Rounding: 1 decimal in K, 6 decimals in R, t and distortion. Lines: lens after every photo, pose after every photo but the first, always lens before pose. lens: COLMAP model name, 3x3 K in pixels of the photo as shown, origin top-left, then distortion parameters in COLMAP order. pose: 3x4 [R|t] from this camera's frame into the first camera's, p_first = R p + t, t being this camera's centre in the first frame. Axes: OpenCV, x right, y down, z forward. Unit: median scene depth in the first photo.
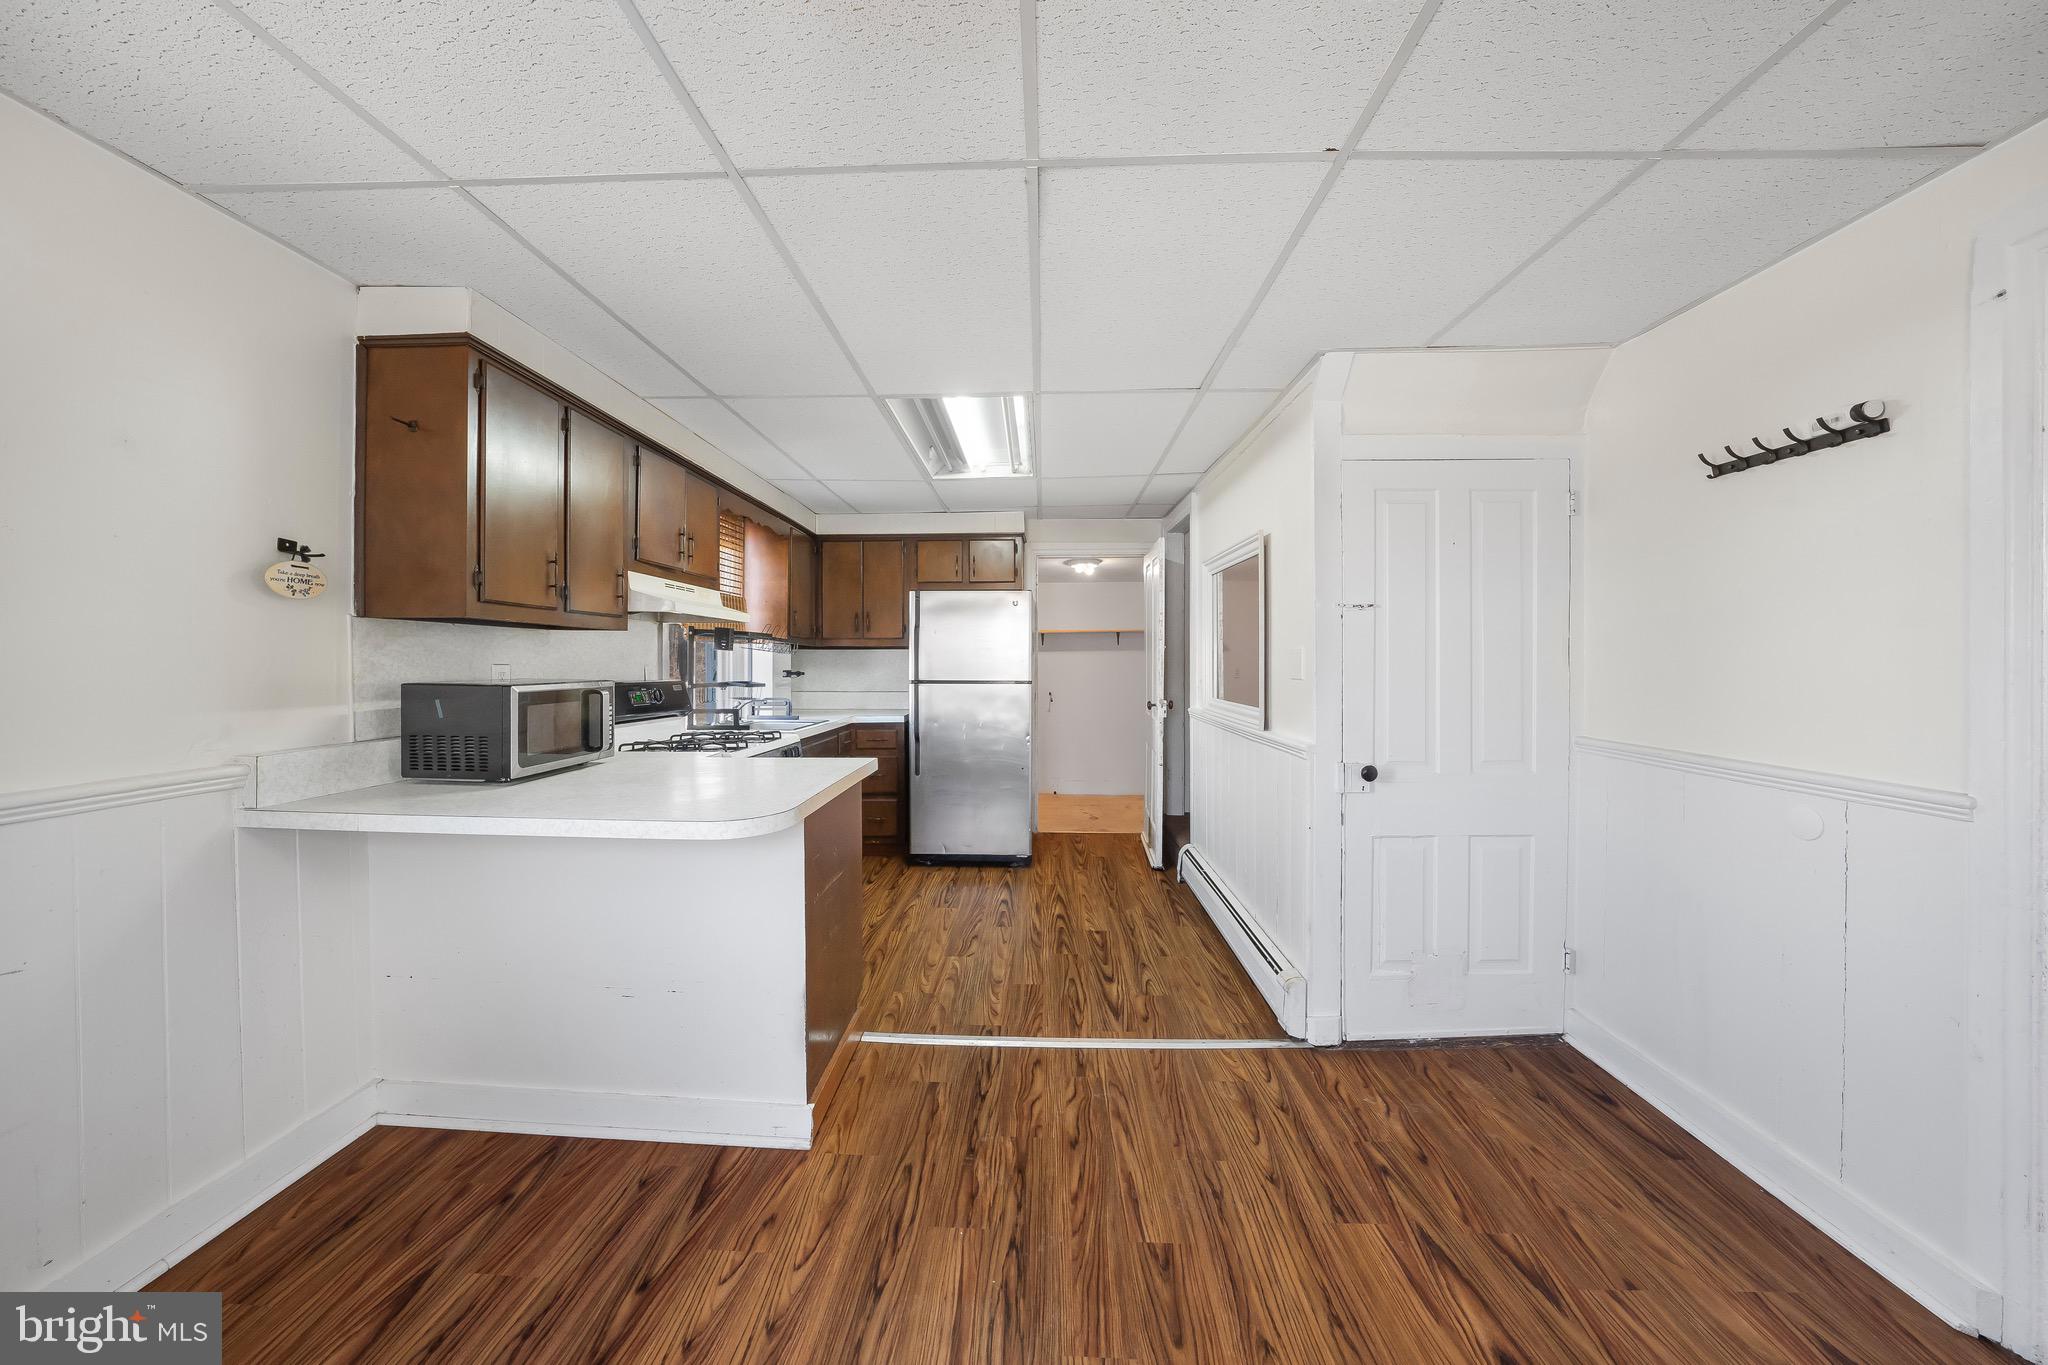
lens RADIAL K [[711.2, 0, 1018.6], [0, 711.2, 669.1], [0, 0, 1]] dist [-0.010120, 0.000309]
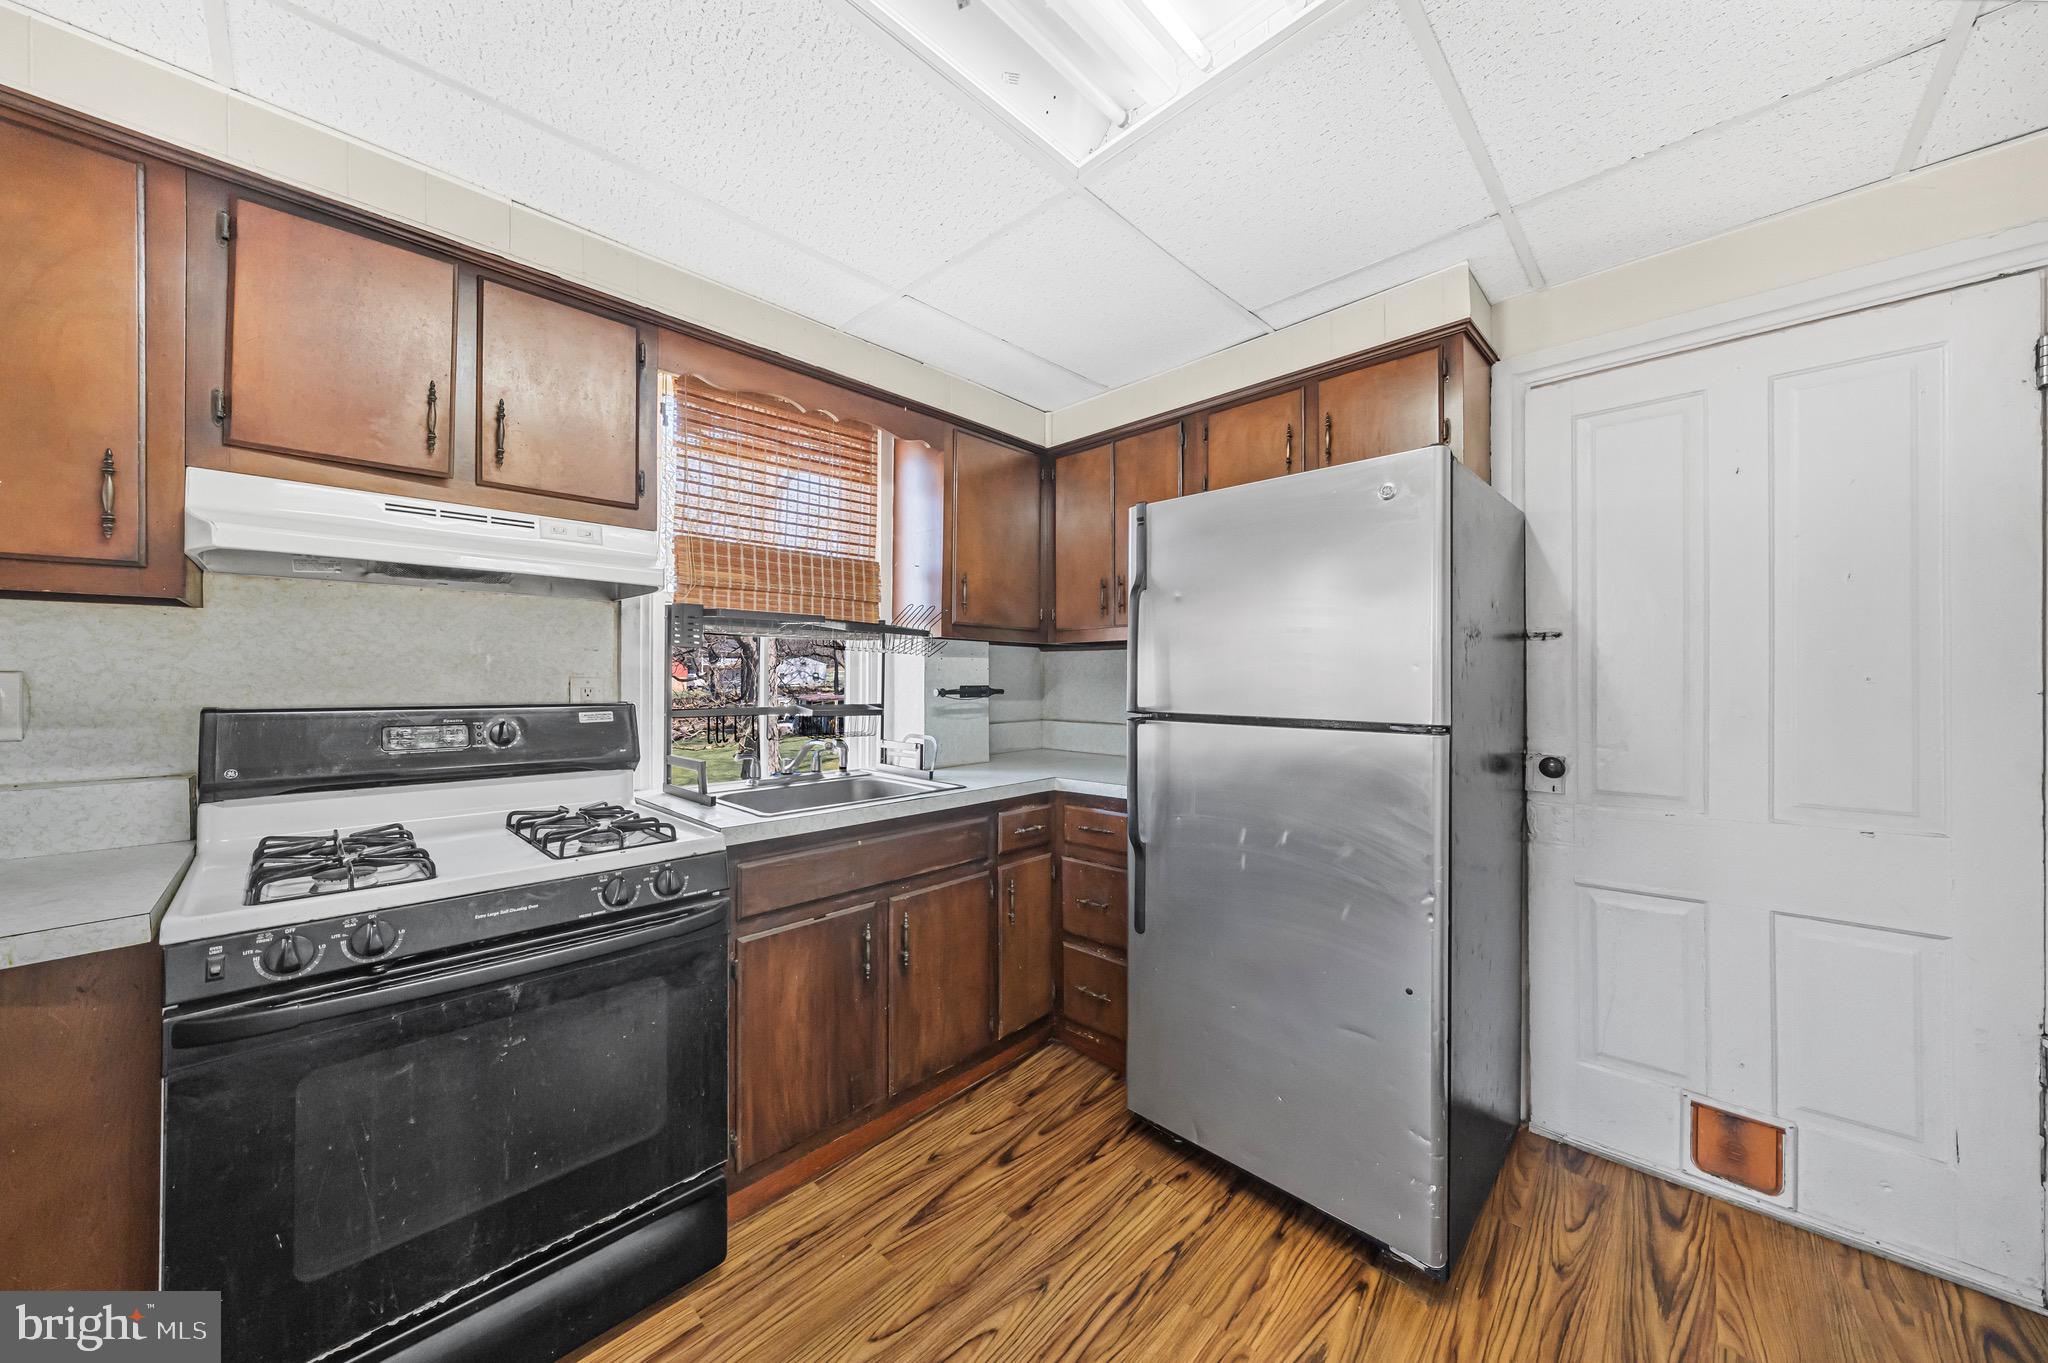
lens RADIAL K [[711.2, 0, 1016.4], [0, 711.2, 675.3], [0, 0, 1]] dist [-0.010120, 0.000309]
pose [[0.735168, -0.001076, -0.677884, 0.163484], [-0.005485, 0.999957, -0.007536, -0.003704], [0.677863, 0.009259, 0.735130, 1.125506]]
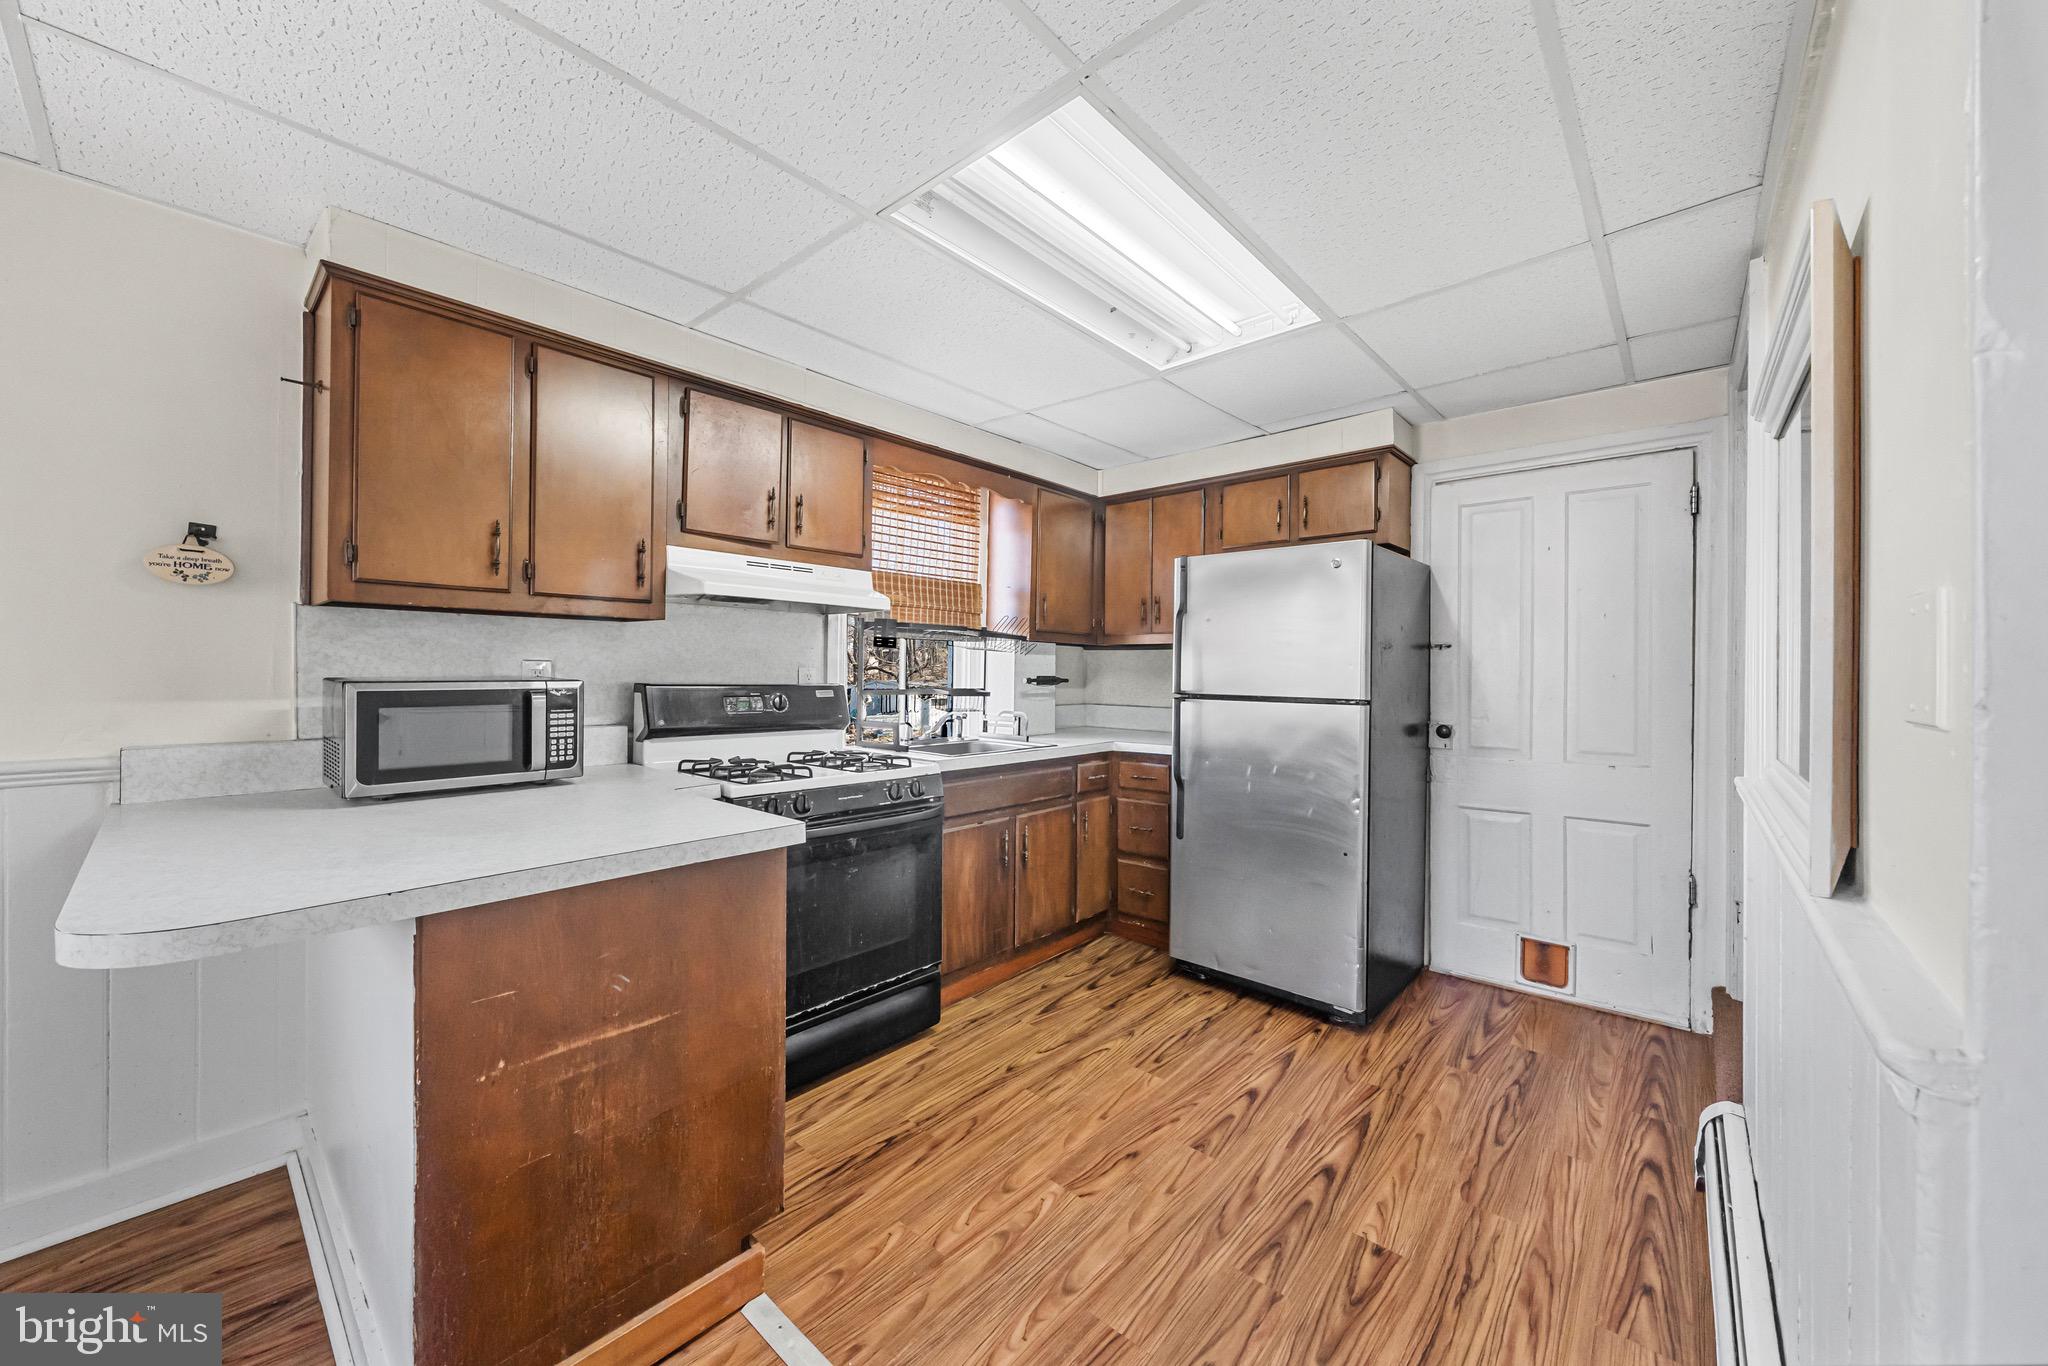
lens RADIAL K [[762.6, 0, 1027.9], [0, 762.6, 670.2], [0, 0, 1]] dist [-0.004542, 0.001076]
pose [[0.771232, 0.008439, -0.636498, 0.343052], [-0.015553, 0.999863, -0.005589, 0.001750], [0.636364, 0.014210, 0.771258, 0.655678]]
